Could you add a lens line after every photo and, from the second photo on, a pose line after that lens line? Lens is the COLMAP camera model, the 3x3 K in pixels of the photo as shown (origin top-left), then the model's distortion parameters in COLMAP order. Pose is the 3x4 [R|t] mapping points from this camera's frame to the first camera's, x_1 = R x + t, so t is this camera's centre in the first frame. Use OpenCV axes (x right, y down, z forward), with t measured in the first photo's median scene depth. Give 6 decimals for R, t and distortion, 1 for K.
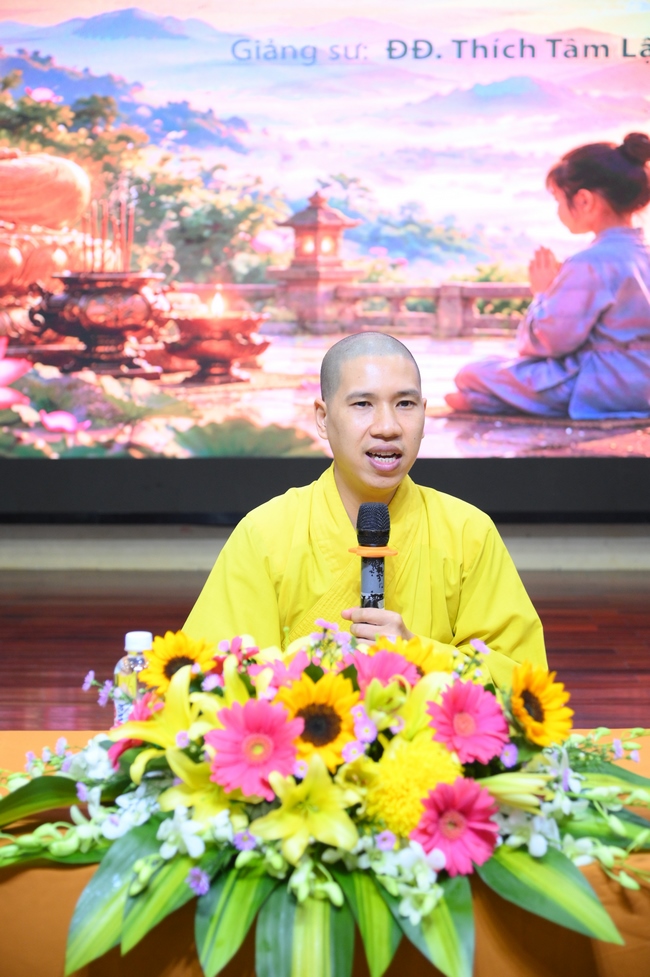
lens RADIAL K [[1911.4, 0, 326.8], [0, 1911.4, 494.4], [0, 0, 1]] dist [0.064292, 0.000000]
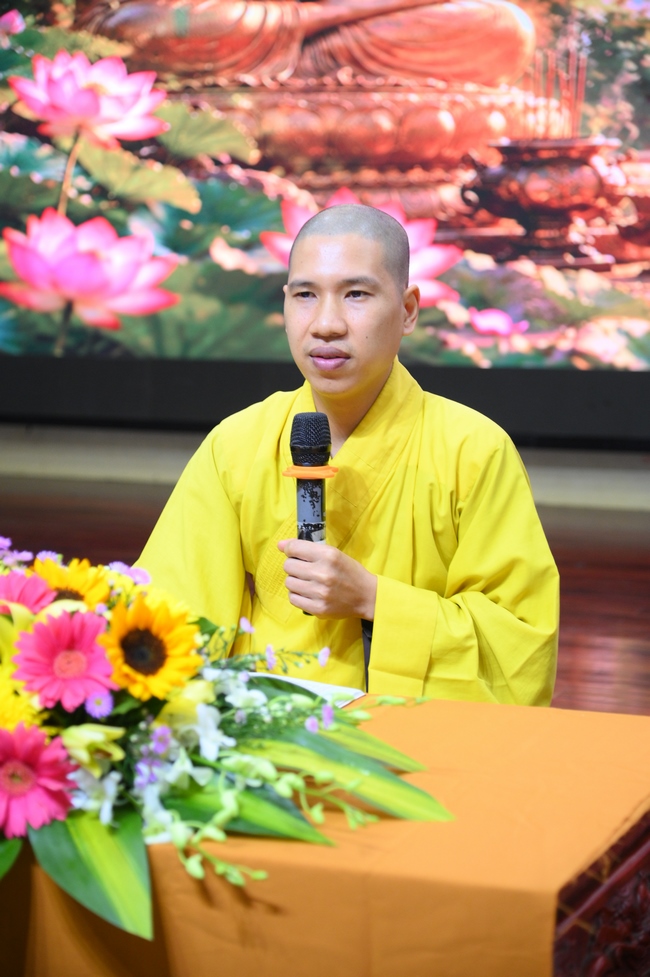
lens RADIAL K [[2380.8, 0, 325.7], [0, 2380.8, 485.1], [0, 0, 1]] dist [0.141193, 0.000000]
pose [[0.929906, 0.041626, -0.365435, 0.174310], [-0.031758, 0.998951, 0.032975, 0.000501], [0.366424, -0.019058, 0.930253, 0.016364]]
